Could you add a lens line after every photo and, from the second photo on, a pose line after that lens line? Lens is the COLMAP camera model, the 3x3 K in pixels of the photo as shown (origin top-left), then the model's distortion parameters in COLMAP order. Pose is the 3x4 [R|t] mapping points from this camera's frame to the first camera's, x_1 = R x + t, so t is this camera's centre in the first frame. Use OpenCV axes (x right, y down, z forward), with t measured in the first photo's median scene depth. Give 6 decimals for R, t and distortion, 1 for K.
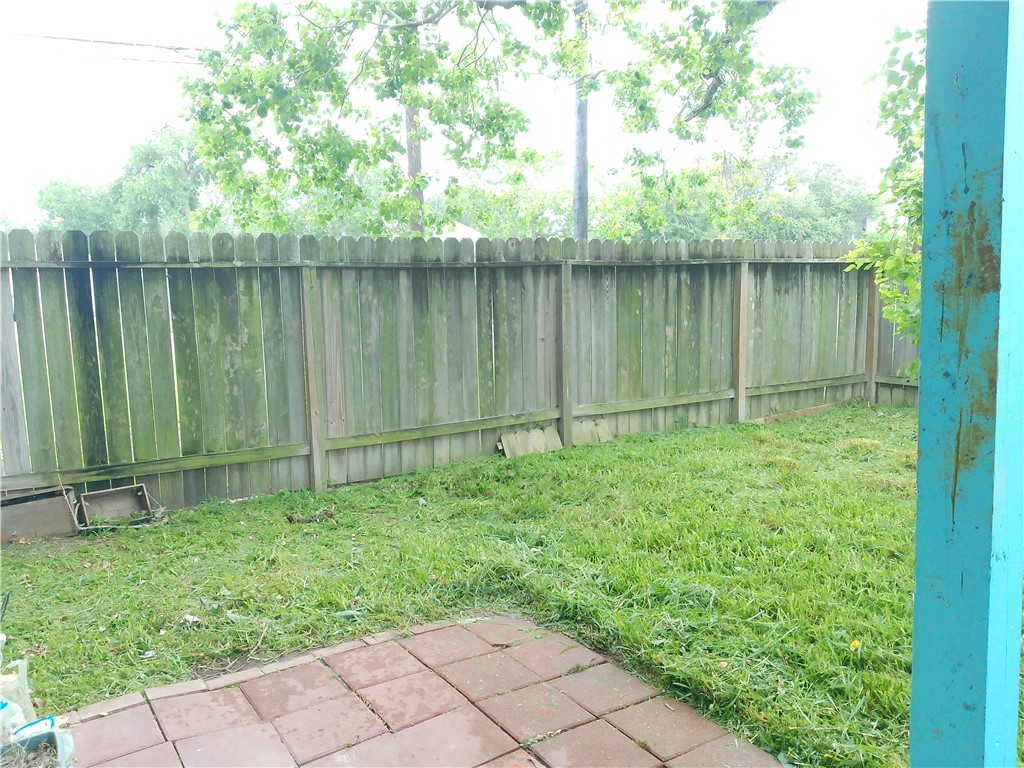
lens RADIAL K [[772.1, 0, 510.6], [0, 772.1, 367.9], [0, 0, 1]] dist [0.048971, -0.115112]
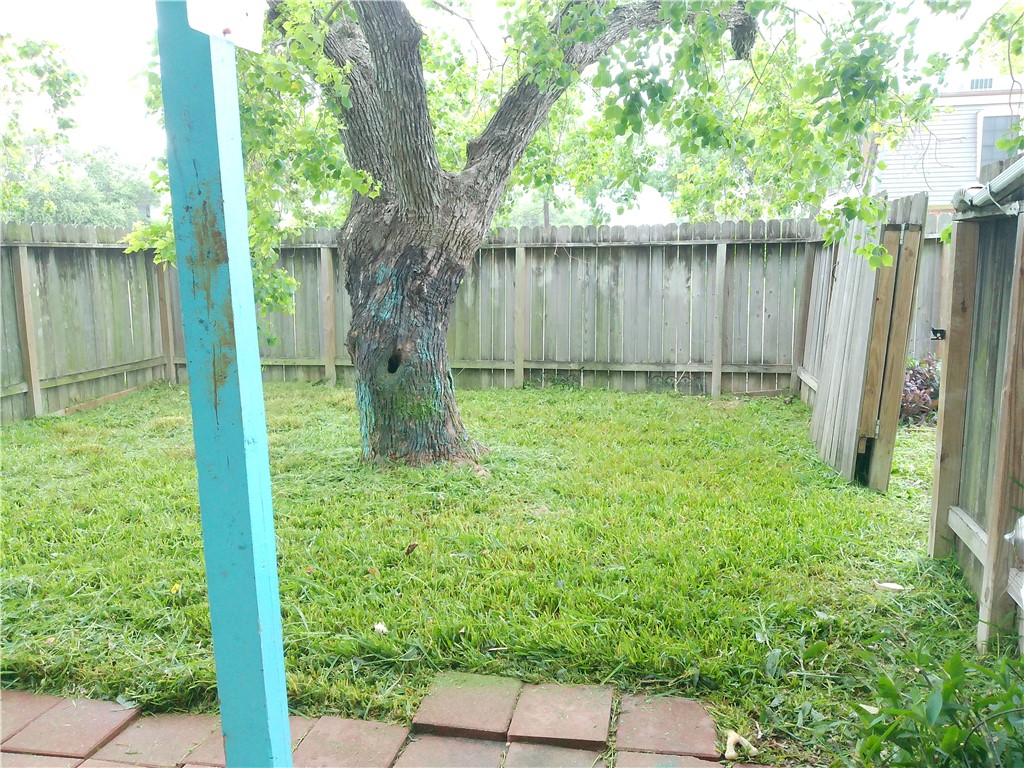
lens RADIAL K [[835.0, 0, 512.0], [0, 835.0, 384.0], [0, 0, 1]] dist [0.059432, -0.088772]
pose [[0.683405, -0.101890, 0.722894, -0.061797], [0.087085, 0.994520, 0.057847, 0.028611], [-0.724826, 0.023420, 0.688533, -0.165709]]
